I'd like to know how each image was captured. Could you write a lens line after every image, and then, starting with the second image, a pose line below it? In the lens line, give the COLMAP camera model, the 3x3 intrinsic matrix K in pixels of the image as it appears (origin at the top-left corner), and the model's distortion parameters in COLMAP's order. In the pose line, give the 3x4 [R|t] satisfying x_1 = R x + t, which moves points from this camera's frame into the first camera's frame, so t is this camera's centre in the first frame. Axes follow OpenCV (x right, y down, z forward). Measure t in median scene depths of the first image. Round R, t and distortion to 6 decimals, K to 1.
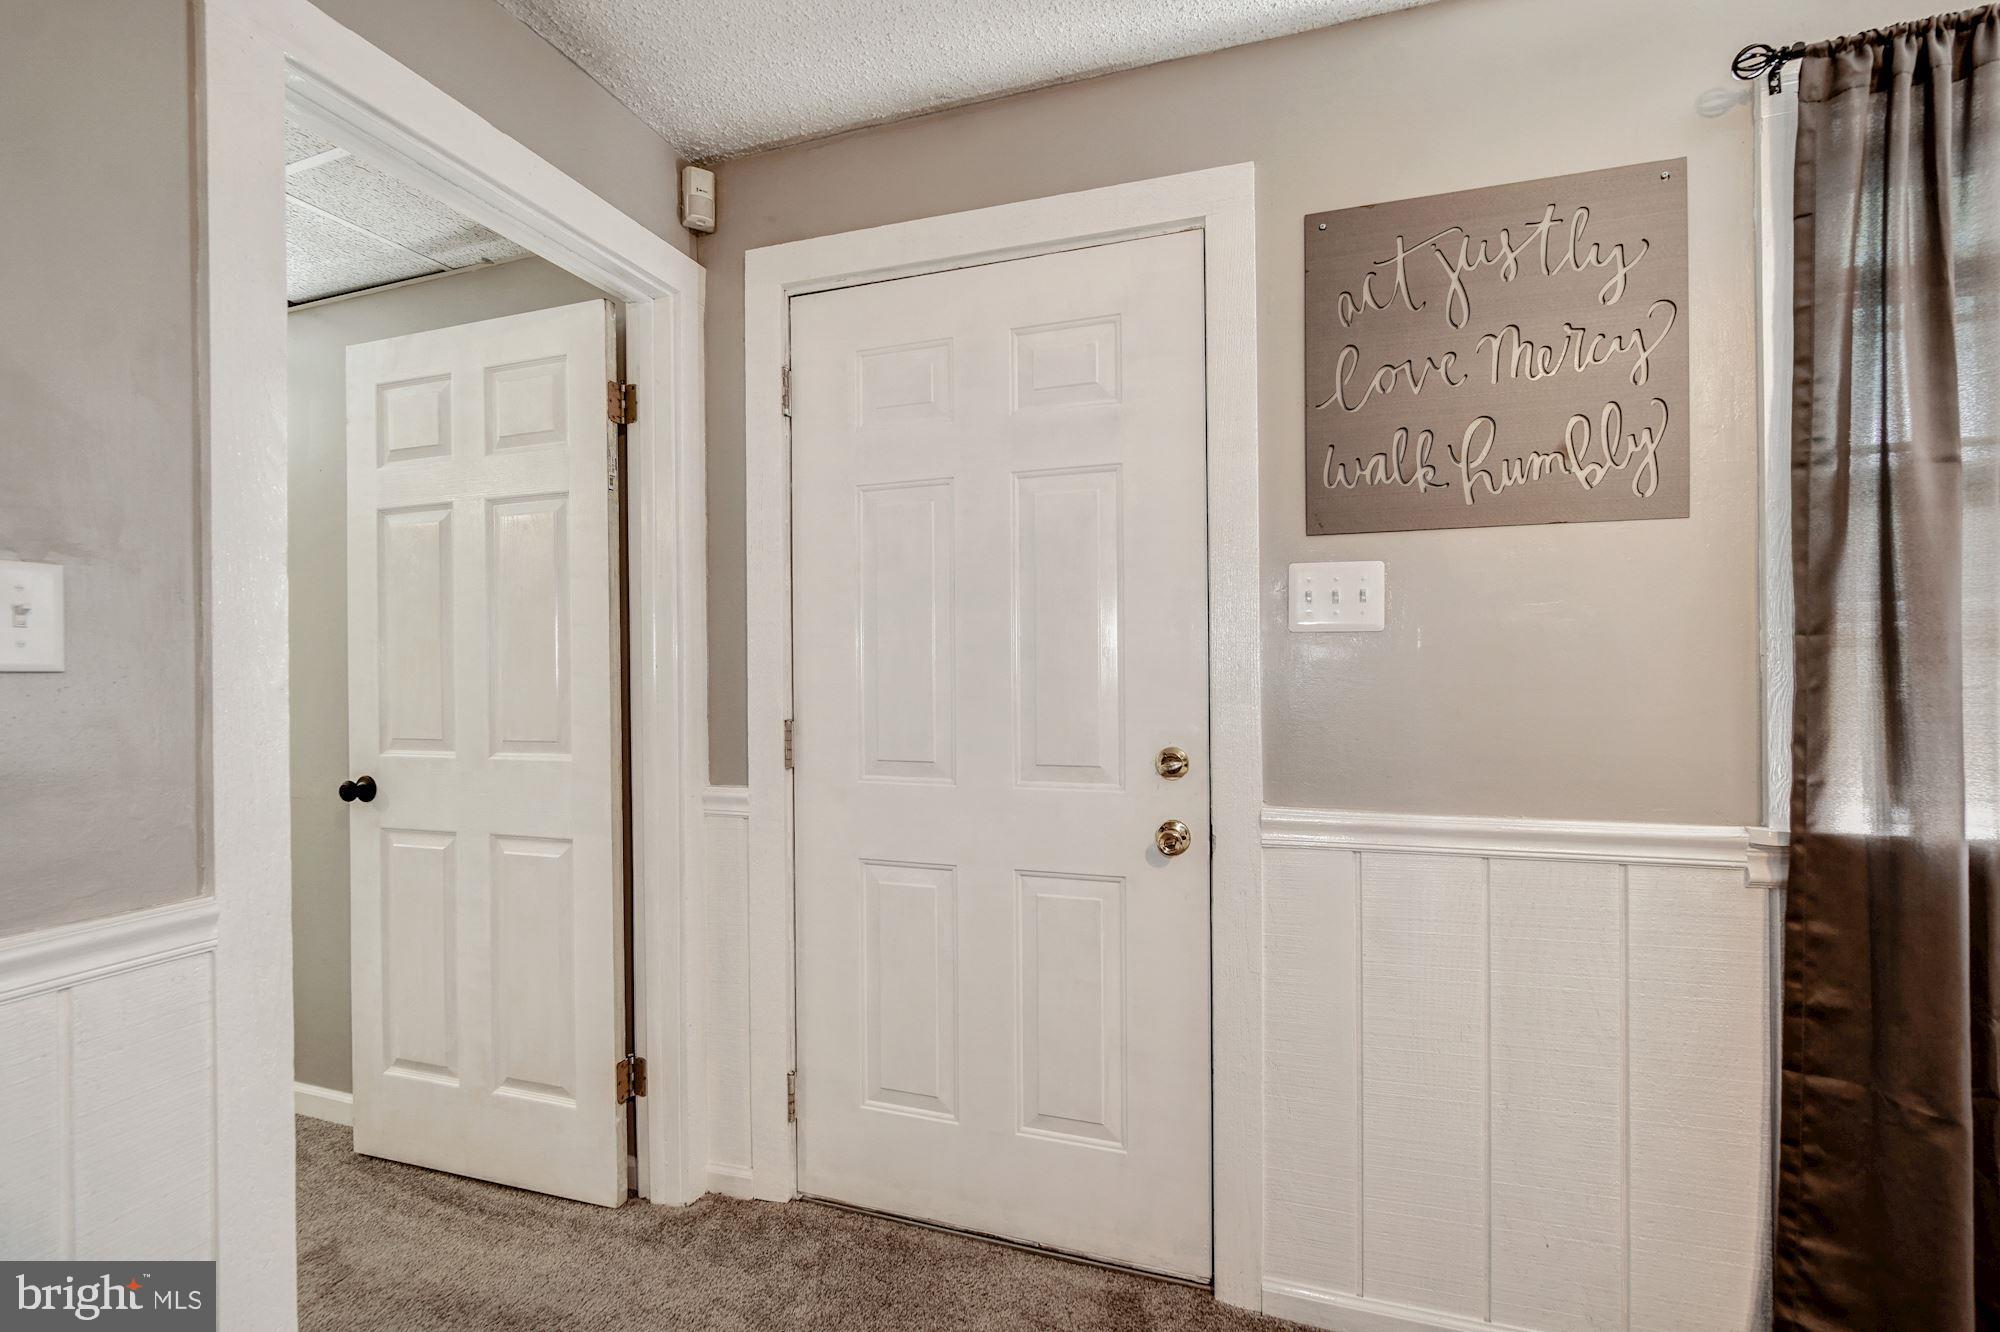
lens RADIAL K [[891.0, 0, 997.9], [0, 891.0, 671.2], [0, 0, 1]] dist [-0.010550, 0.000283]
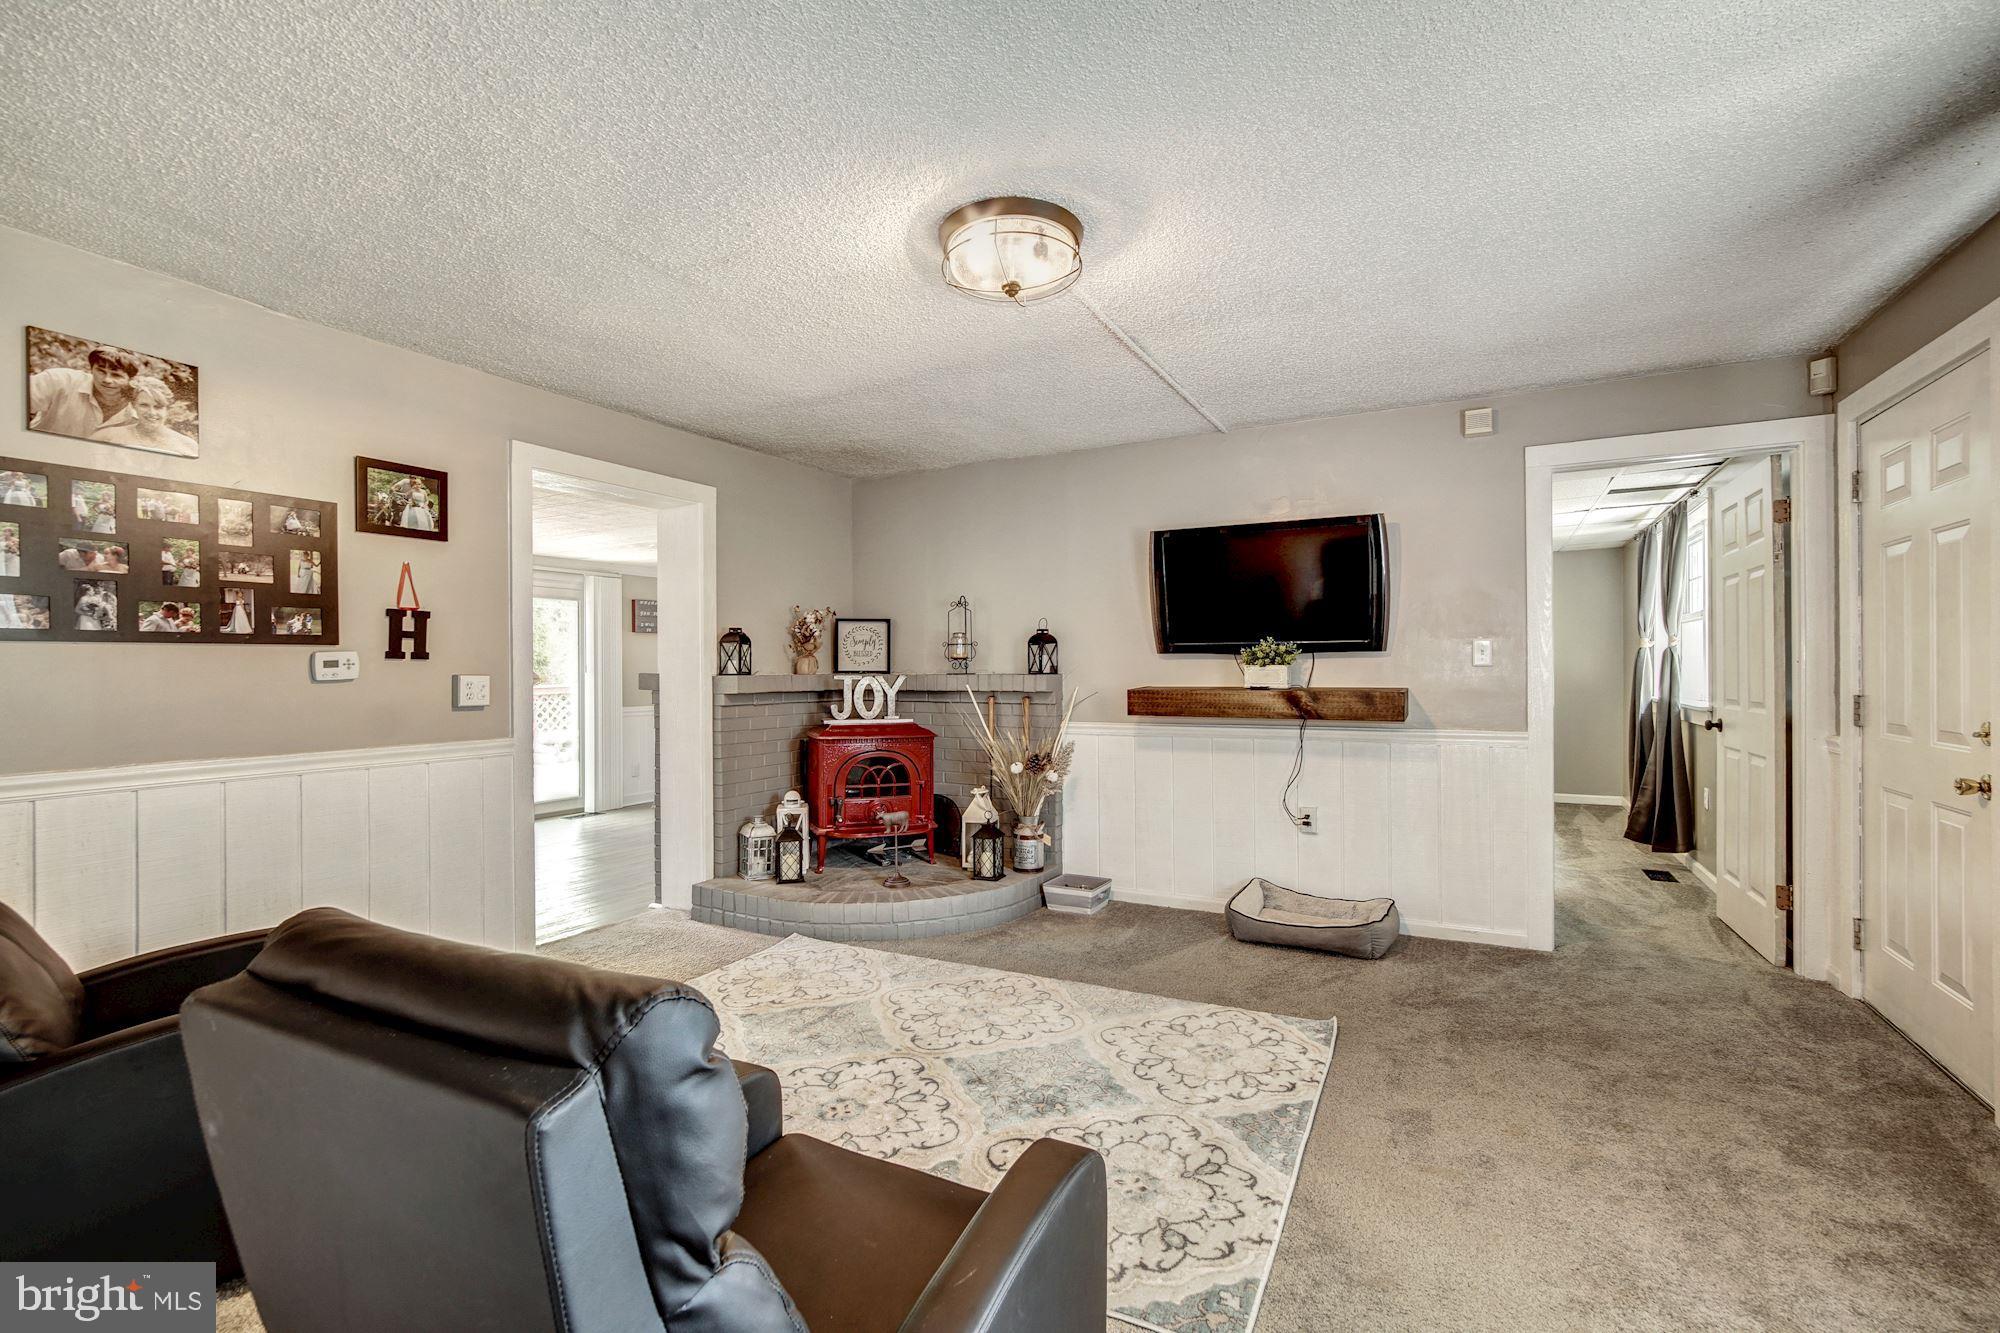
lens RADIAL K [[891.0, 0, 994.3], [0, 891.0, 666.2], [0, 0, 1]] dist [-0.010550, 0.000283]
pose [[-0.156201, 0.005444, -0.987710, 1.555320], [0.009686, 0.999945, 0.003980, -0.018891], [0.987678, -0.008945, -0.156245, -0.268635]]
